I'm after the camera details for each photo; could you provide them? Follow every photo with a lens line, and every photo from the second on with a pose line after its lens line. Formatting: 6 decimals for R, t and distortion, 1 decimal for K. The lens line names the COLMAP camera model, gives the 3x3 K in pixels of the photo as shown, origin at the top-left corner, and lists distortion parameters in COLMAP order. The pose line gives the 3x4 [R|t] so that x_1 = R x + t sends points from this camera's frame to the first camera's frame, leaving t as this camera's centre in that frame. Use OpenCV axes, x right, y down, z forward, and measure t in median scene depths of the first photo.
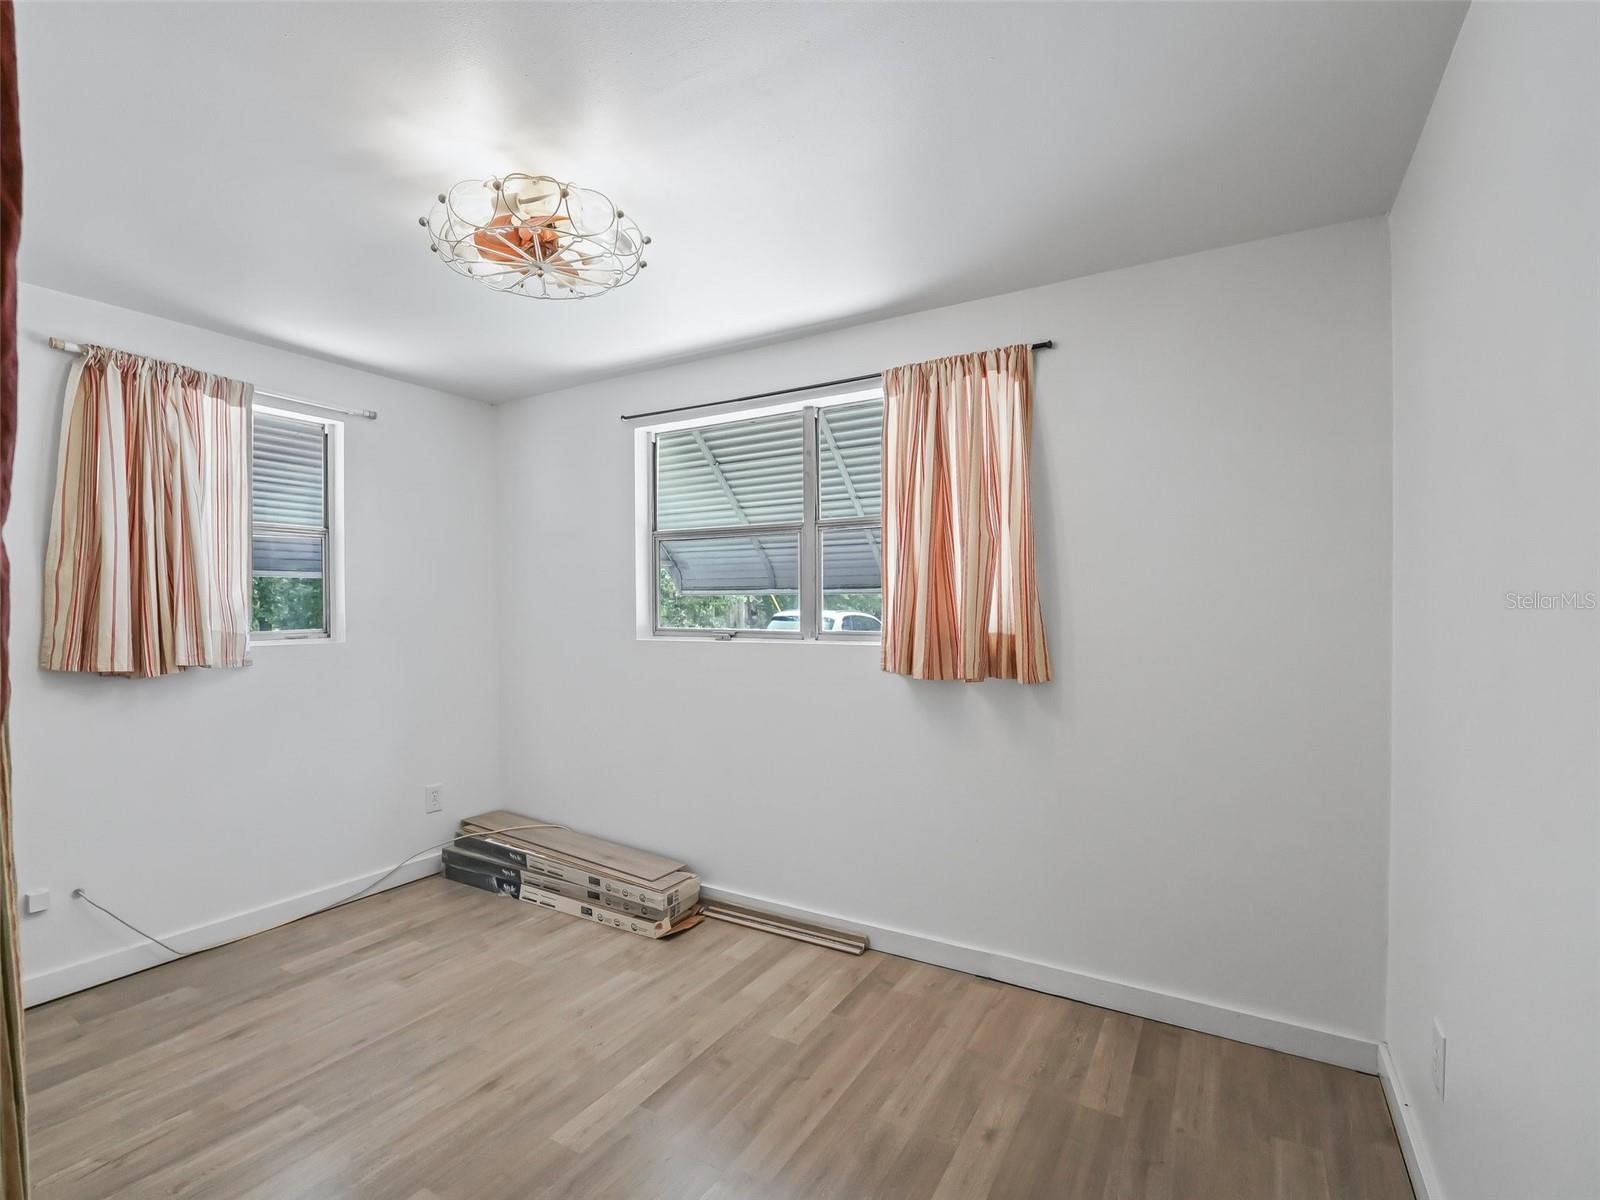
lens RADIAL K [[734.1, 0, 806.3], [0, 734.1, 607.3], [0, 0, 1]] dist [-0.012220, 0.000984]
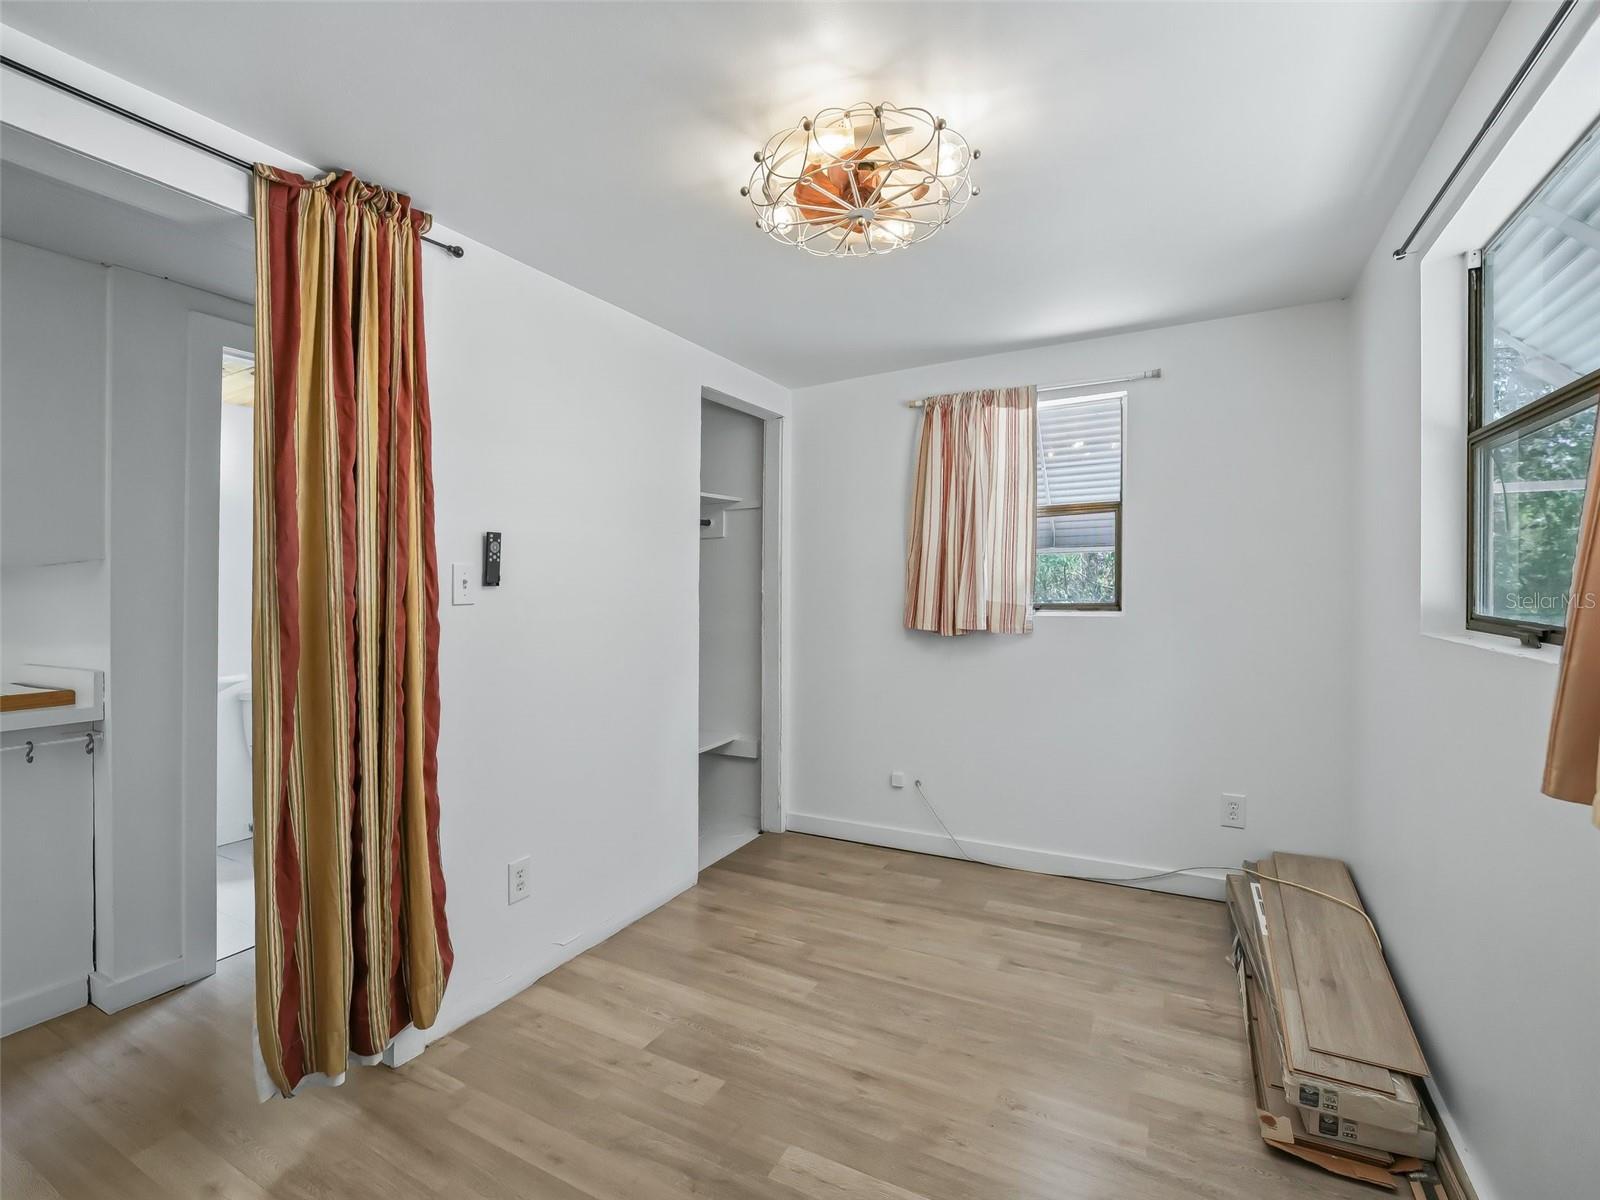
lens RADIAL K [[734.1, 0, 805.4], [0, 734.1, 582.7], [0, 0, 1]] dist [-0.012220, 0.000984]
pose [[0.039999, -0.005649, -0.999184, 0.397407], [0.014611, 0.999880, -0.005068, 0.000687], [0.999093, -0.014397, 0.040076, 0.657306]]
